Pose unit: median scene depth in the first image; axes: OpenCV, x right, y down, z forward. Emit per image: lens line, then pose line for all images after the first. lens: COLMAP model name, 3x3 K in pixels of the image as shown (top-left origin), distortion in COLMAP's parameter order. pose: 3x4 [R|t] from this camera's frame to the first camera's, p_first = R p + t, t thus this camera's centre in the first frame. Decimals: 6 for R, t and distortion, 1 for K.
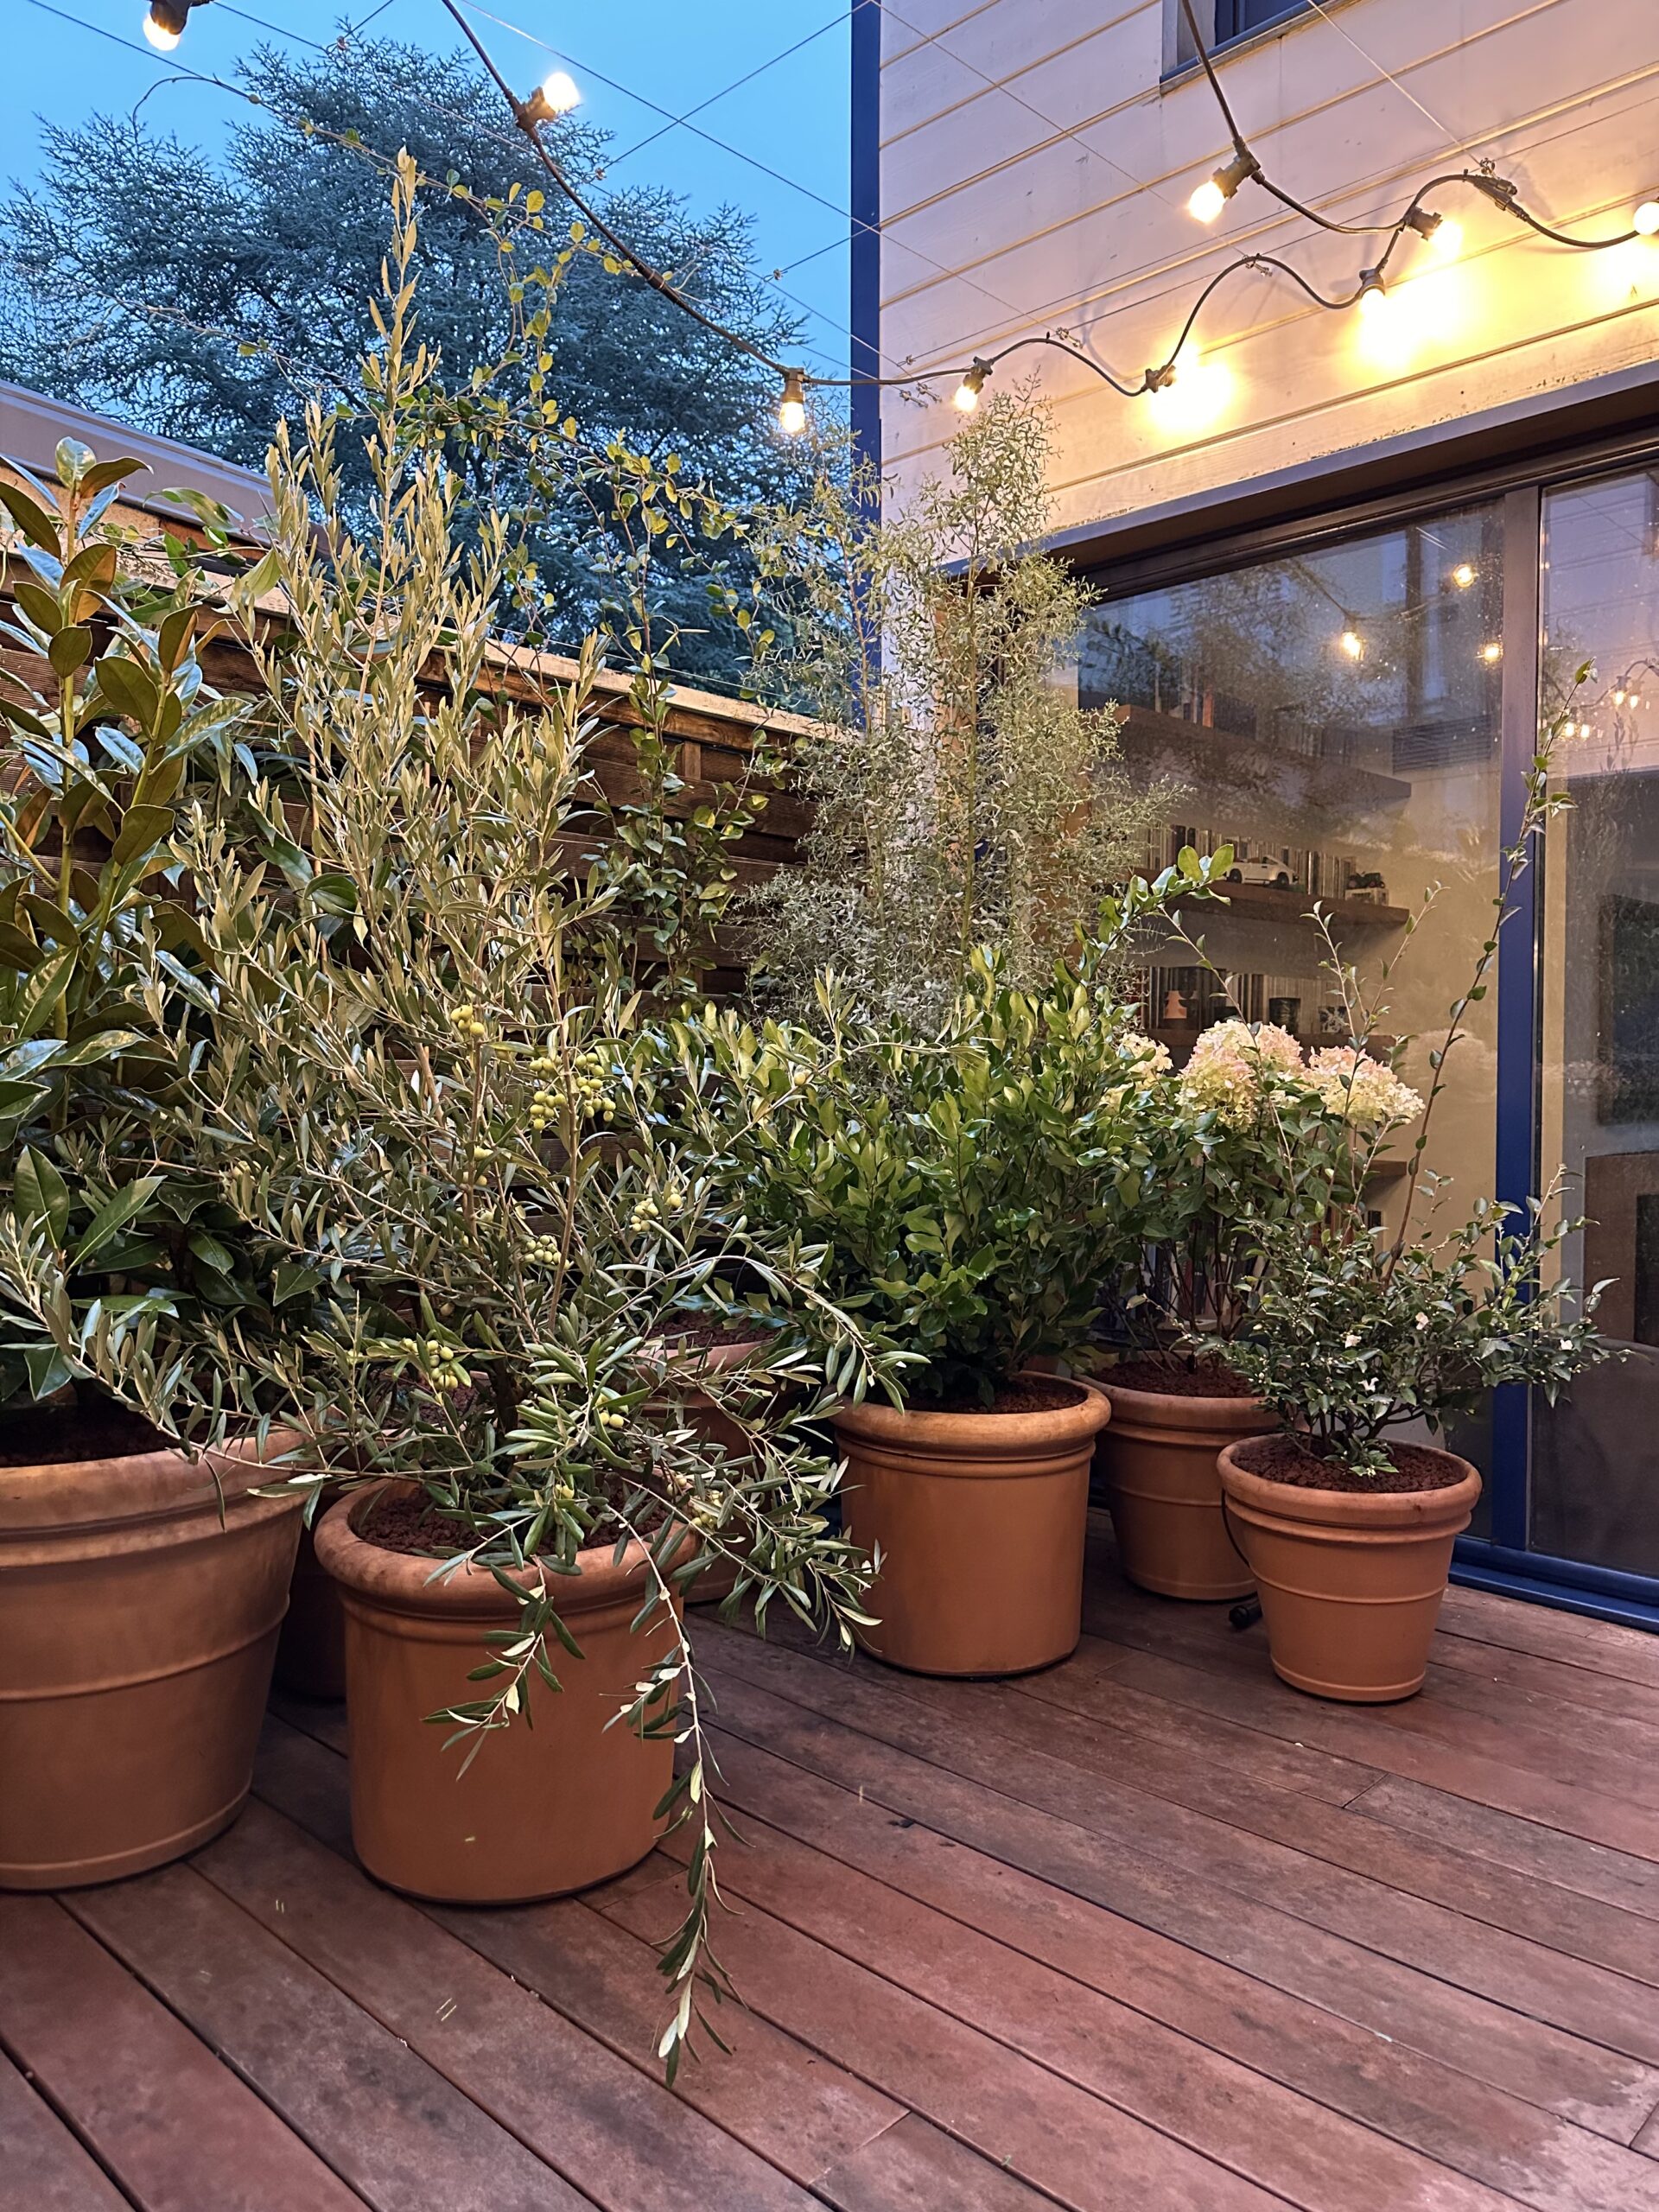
lens RADIAL K [[1559.8, 0, 829.5], [0, 1559.8, 1106.0], [0, 0, 1]] dist [0.044204, -0.048609]
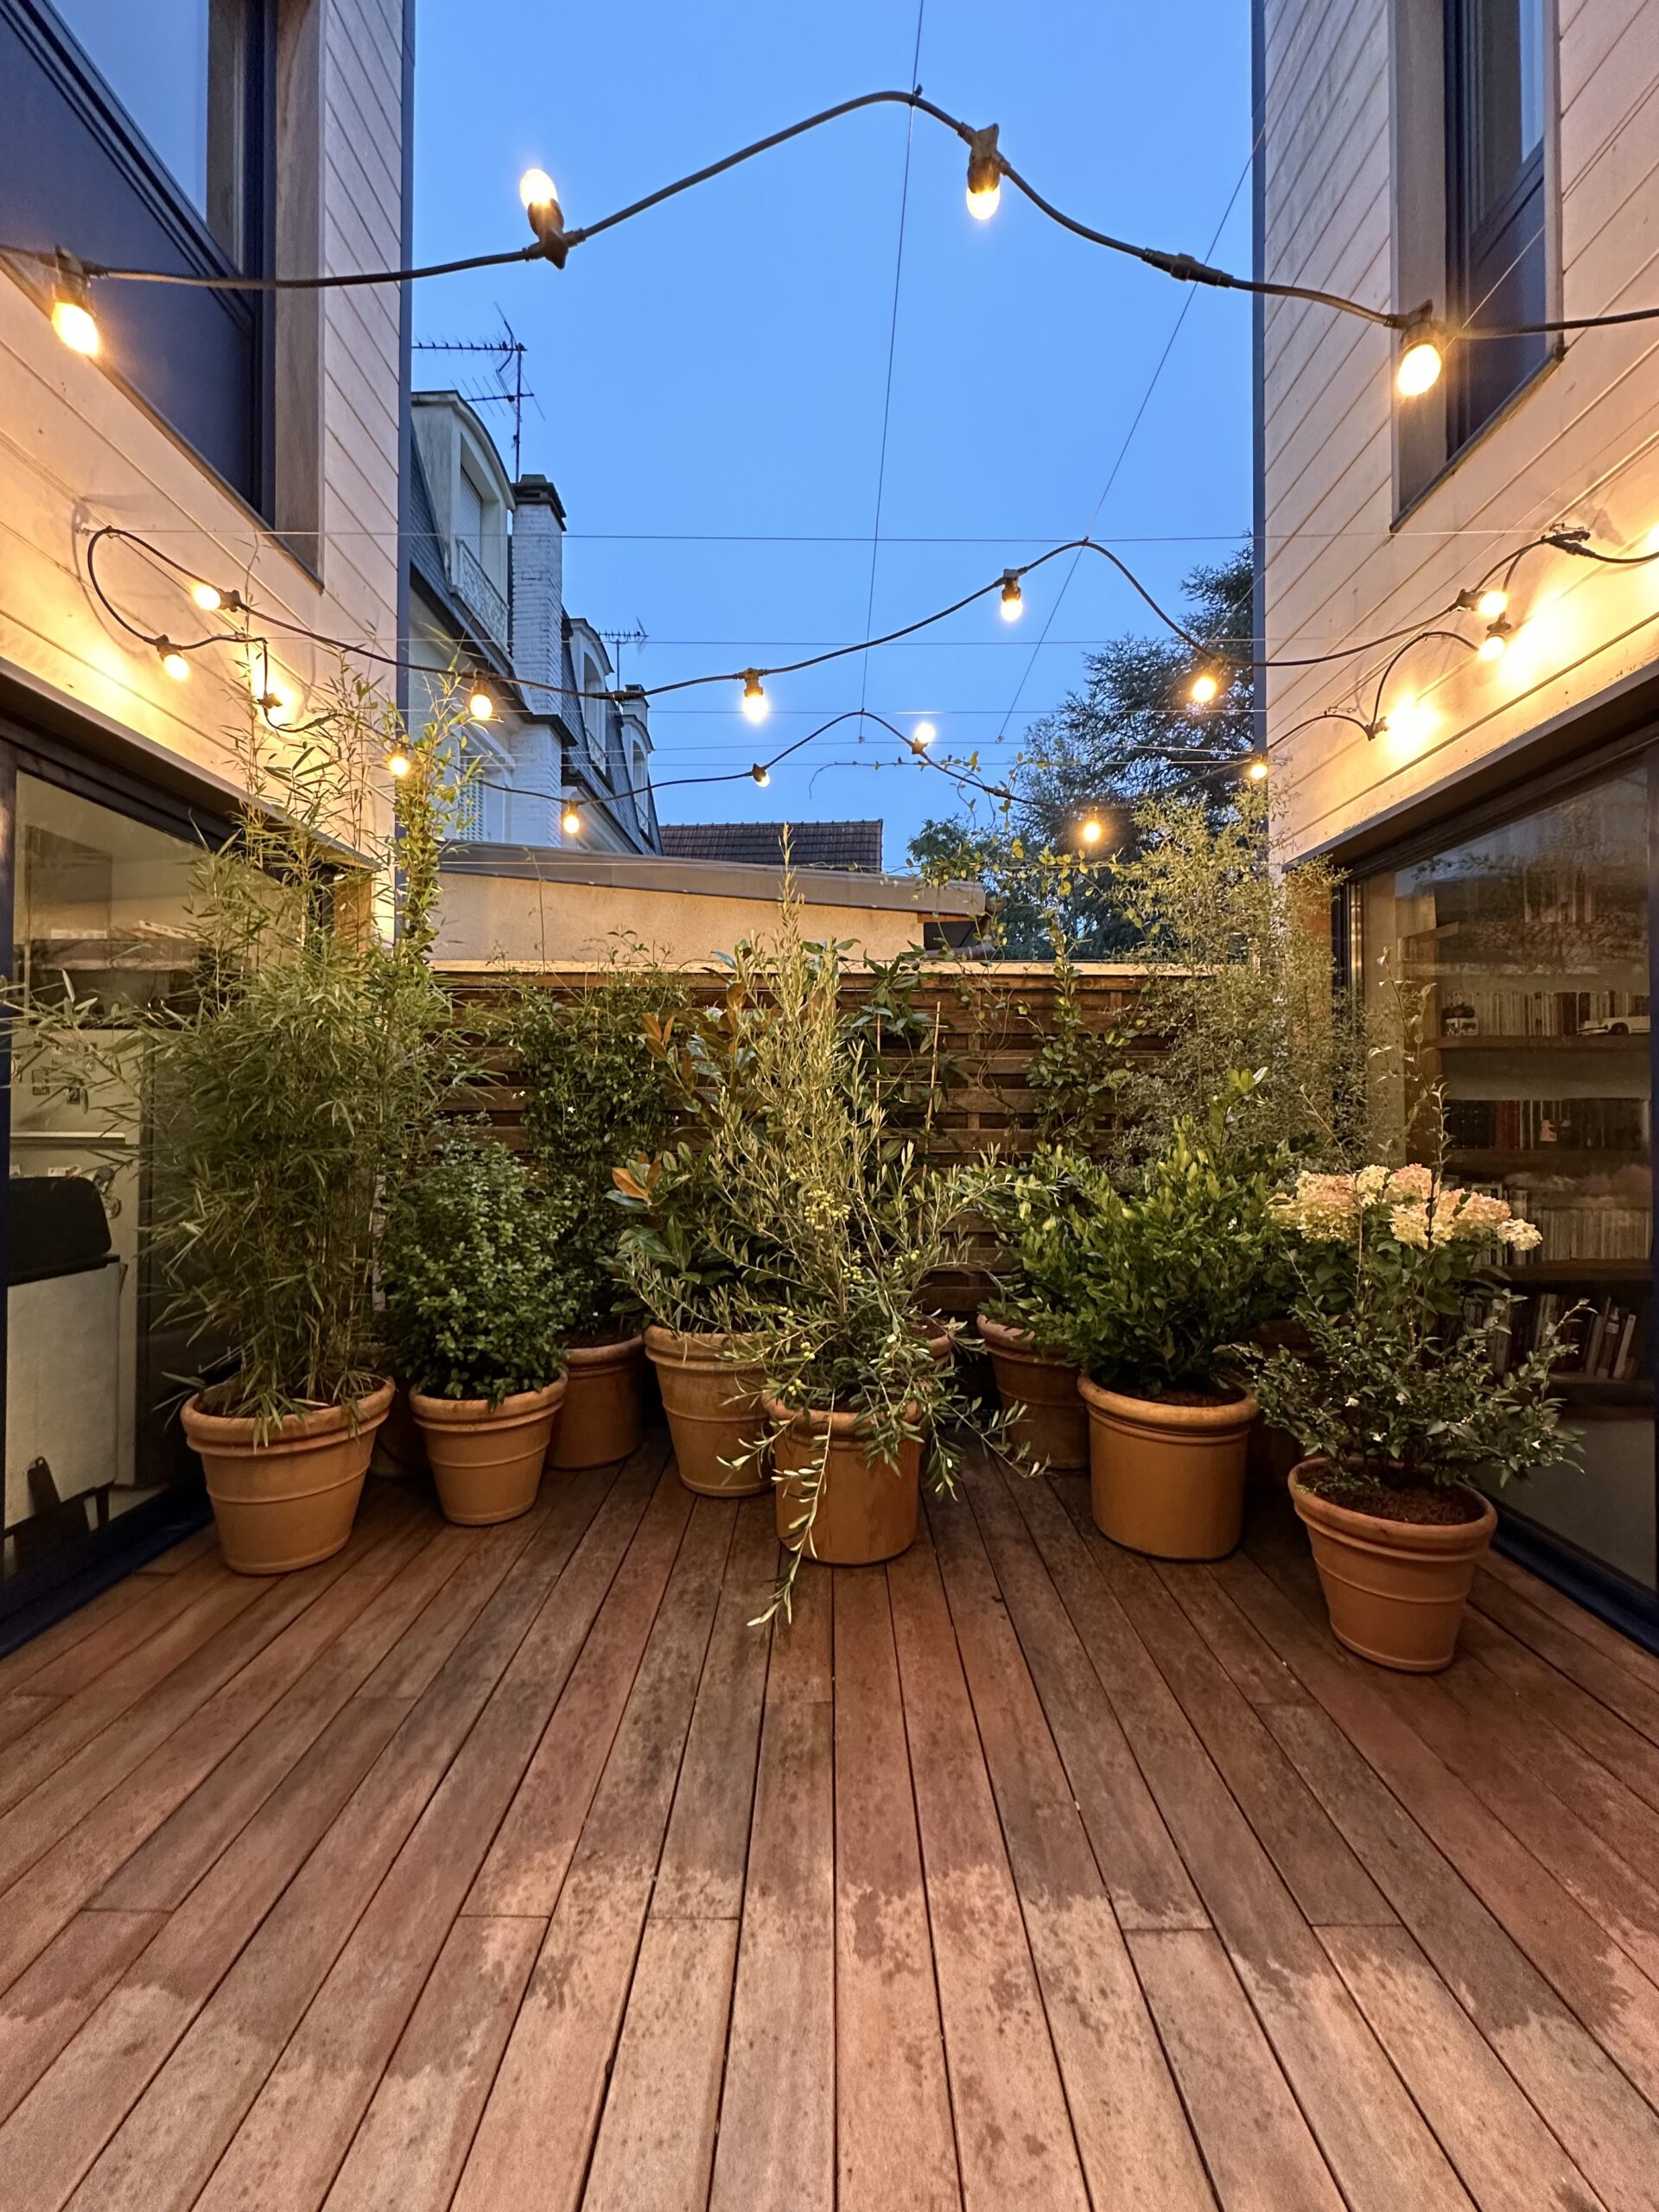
lens RADIAL K [[885.2, 0, 842.1], [0, 885.2, 1109.7], [0, 0, 1]] dist [0.001711, 0.000225]
pose [[0.702834, -0.003763, -0.711344, 0.738456], [-0.020675, 0.999456, -0.025714, -0.113786], [0.711054, 0.032780, 0.702373, 0.102241]]
